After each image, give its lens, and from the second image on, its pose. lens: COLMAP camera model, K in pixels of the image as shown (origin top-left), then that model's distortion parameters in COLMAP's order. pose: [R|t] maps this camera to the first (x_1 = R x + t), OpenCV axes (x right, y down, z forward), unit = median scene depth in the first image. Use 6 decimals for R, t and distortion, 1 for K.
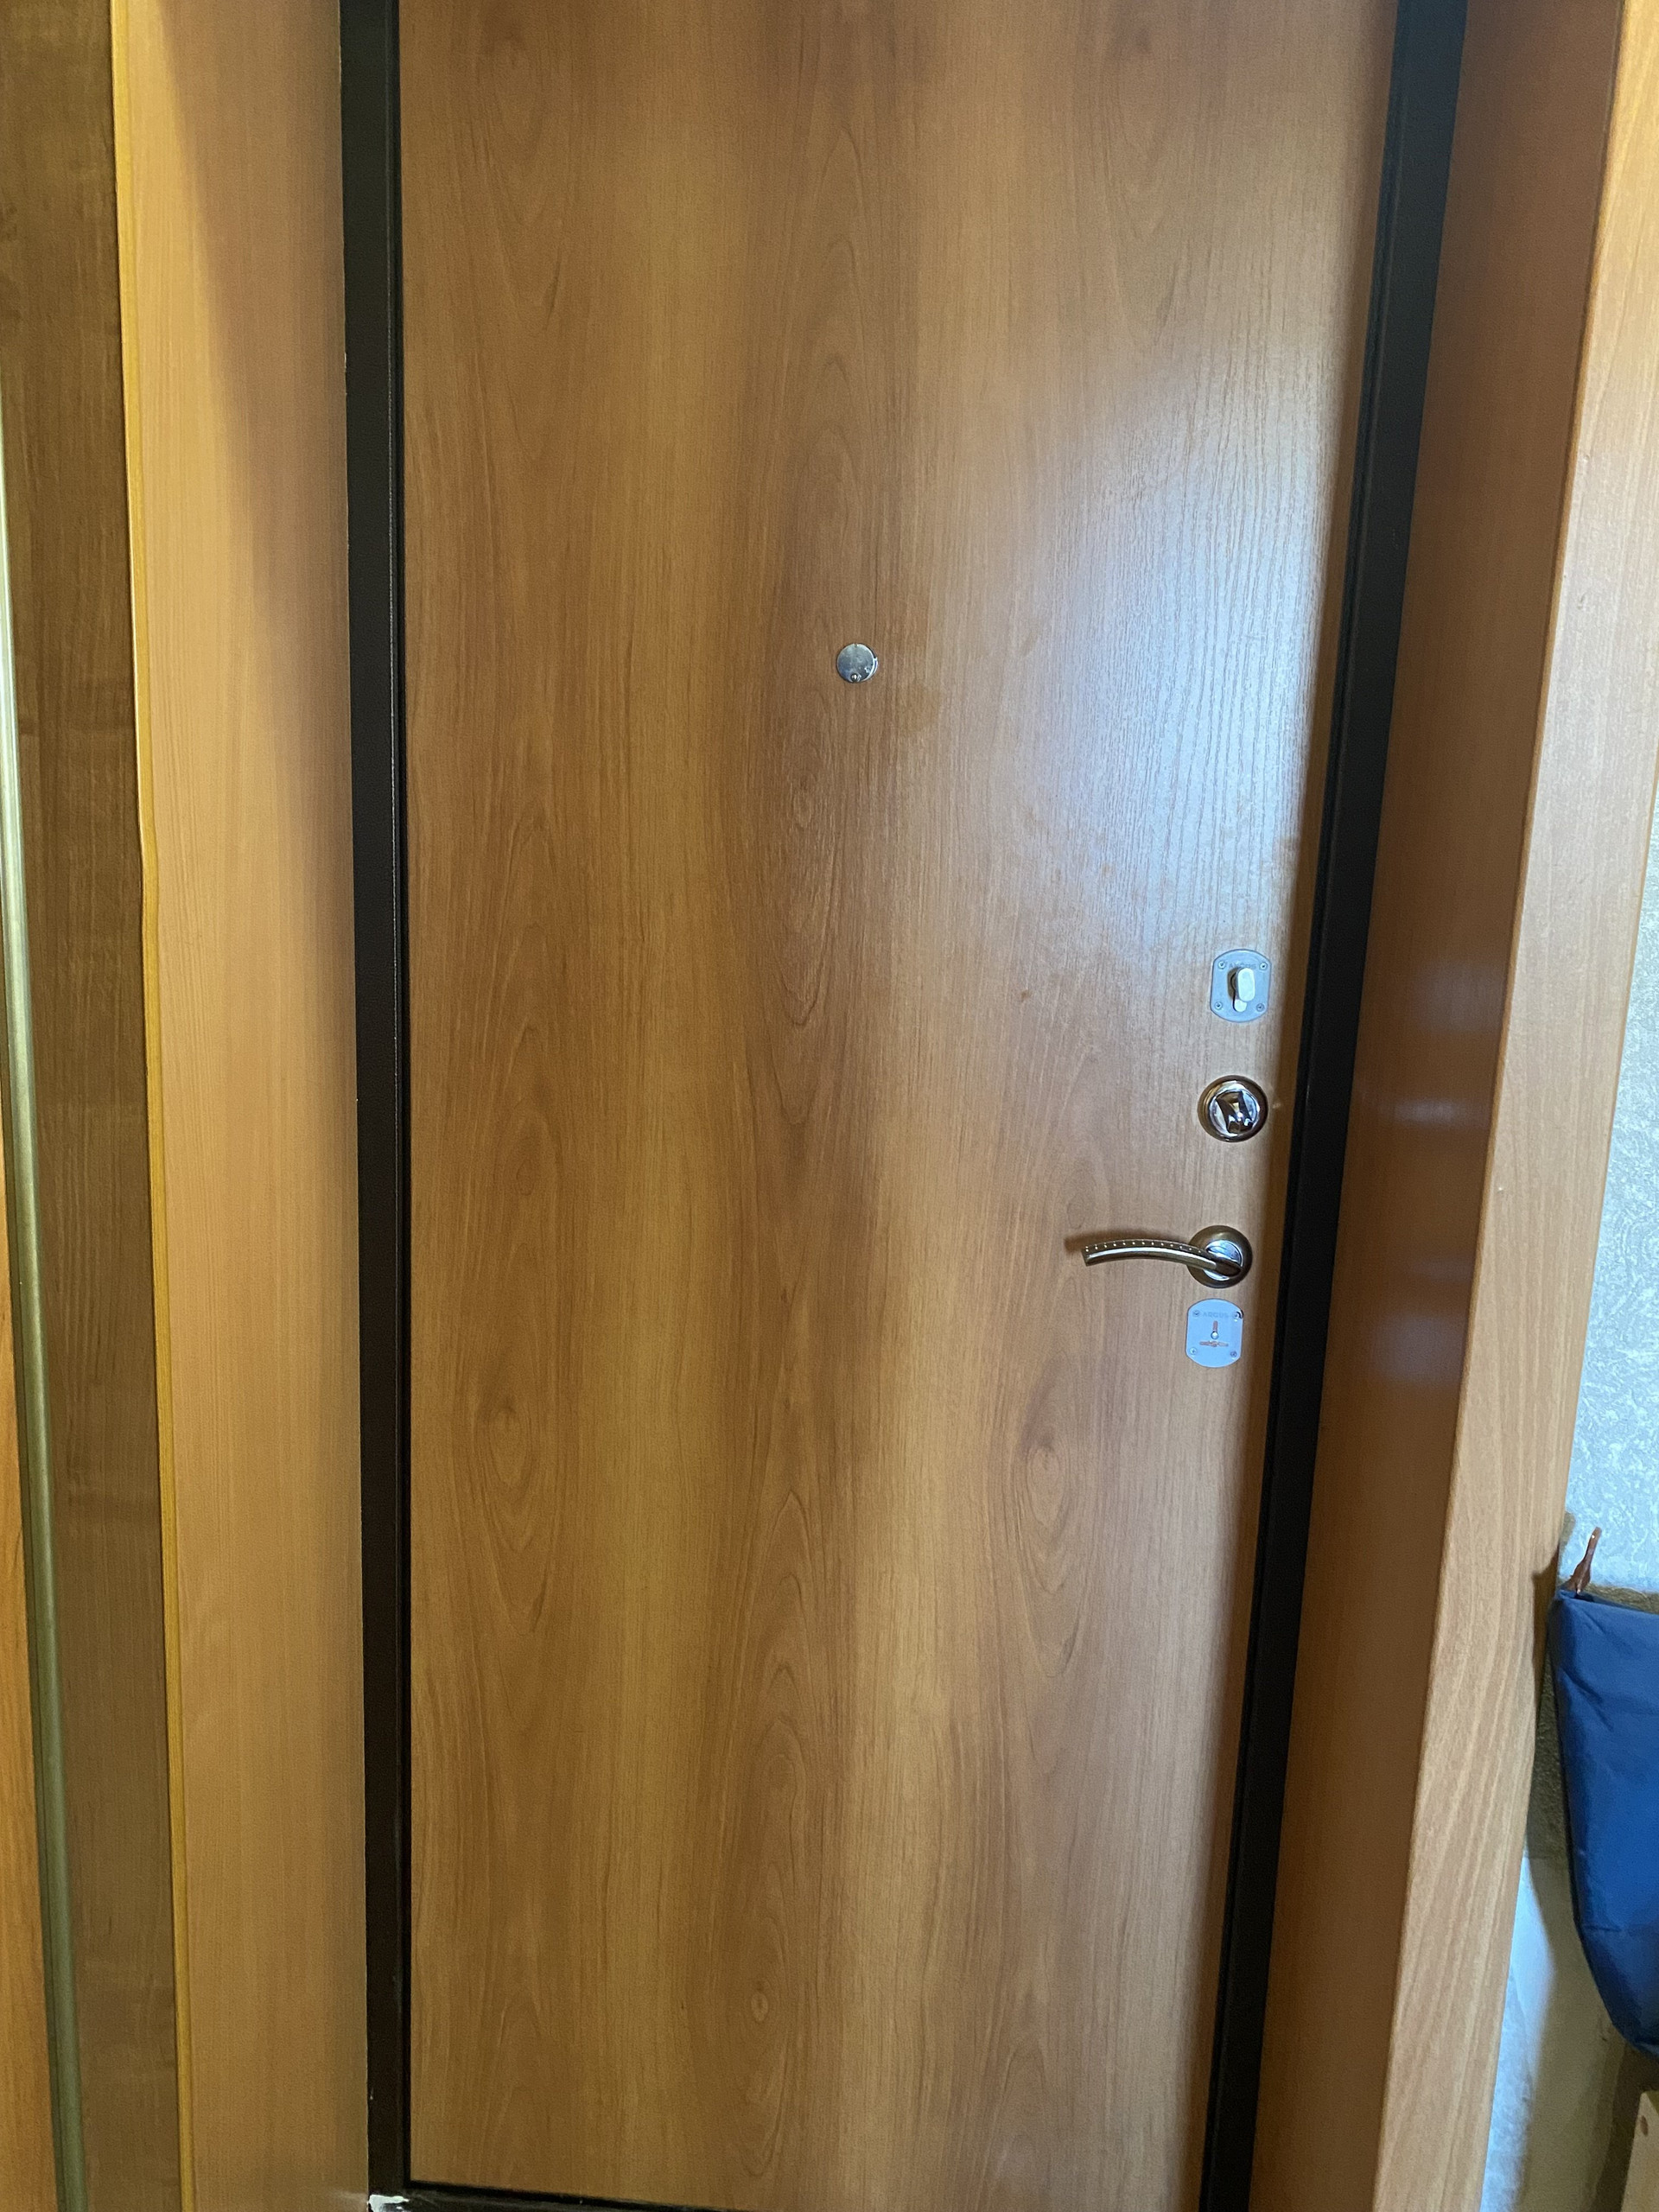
lens RADIAL K [[1713.0, 0, 845.1], [0, 1713.0, 1113.2], [0, 0, 1]] dist [0.038894, -0.024689]
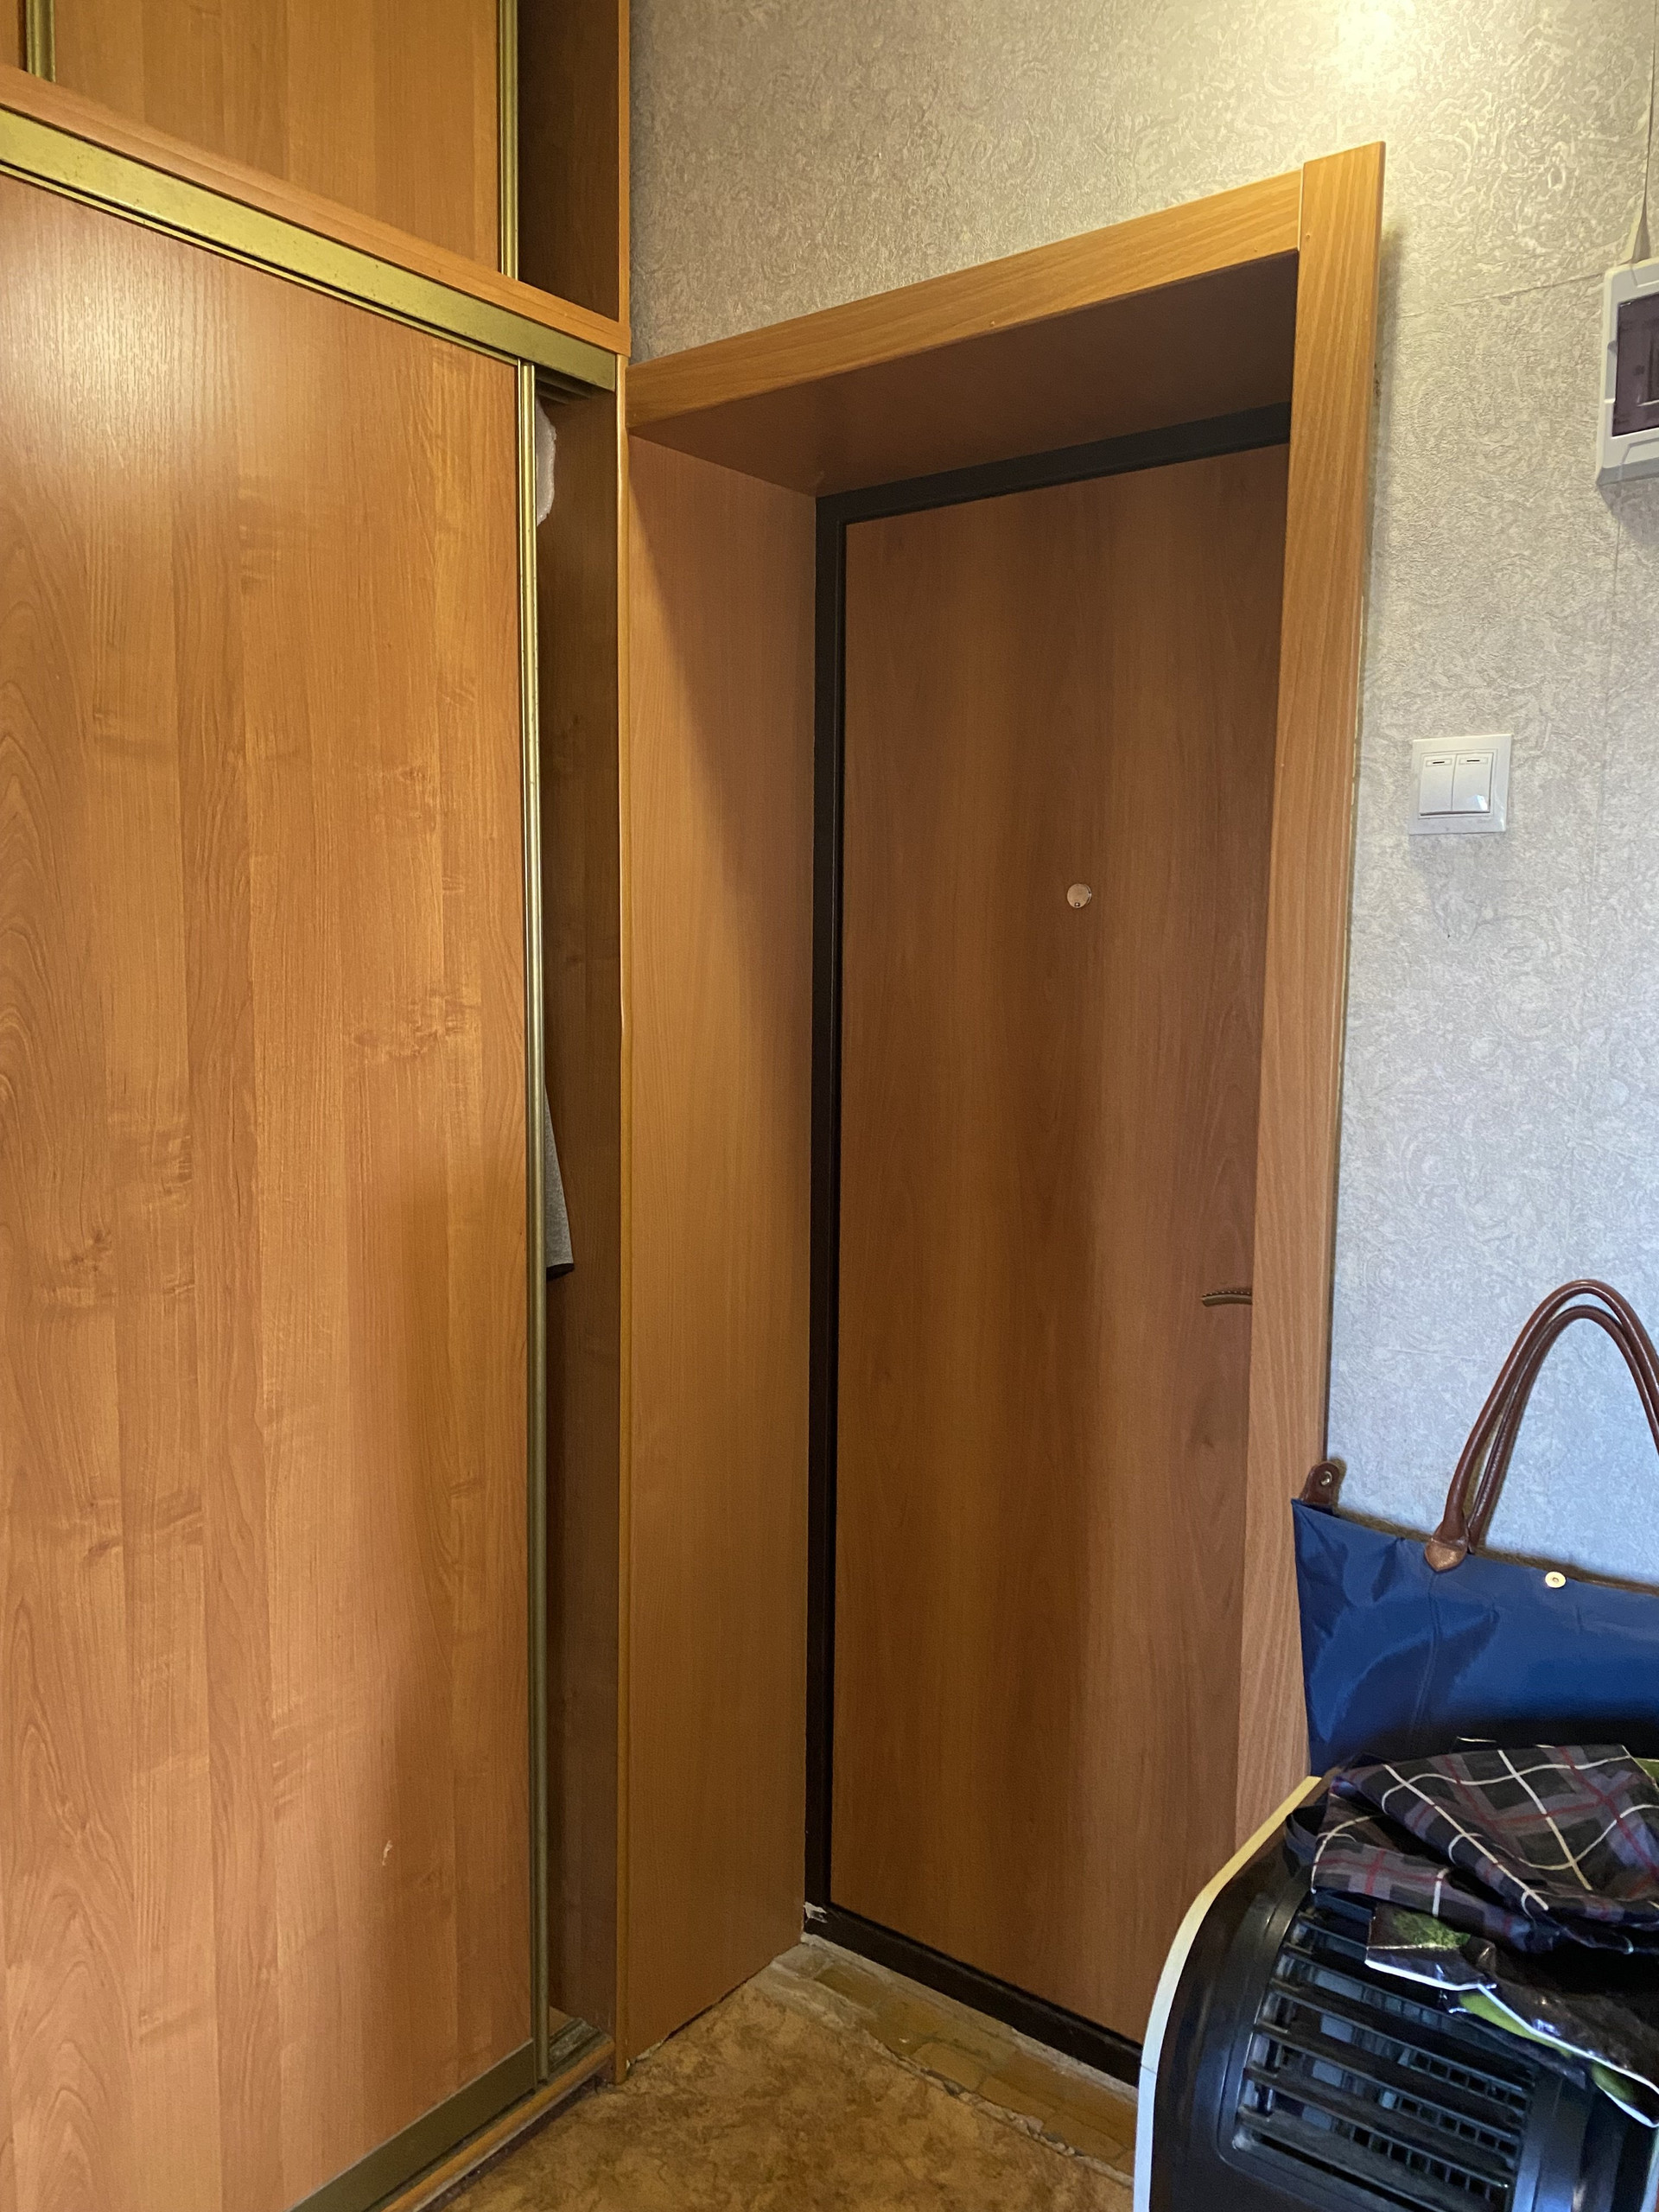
lens RADIAL K [[1630.6, 0, 832.3], [0, 1630.6, 1137.8], [0, 0, 1]] dist [0.001804, -0.002295]
pose [[0.840565, 0.039585, -0.540263, 0.579375], [-0.092719, 0.993122, -0.071492, 0.072974], [0.533717, 0.110186, 0.838454, -0.300648]]
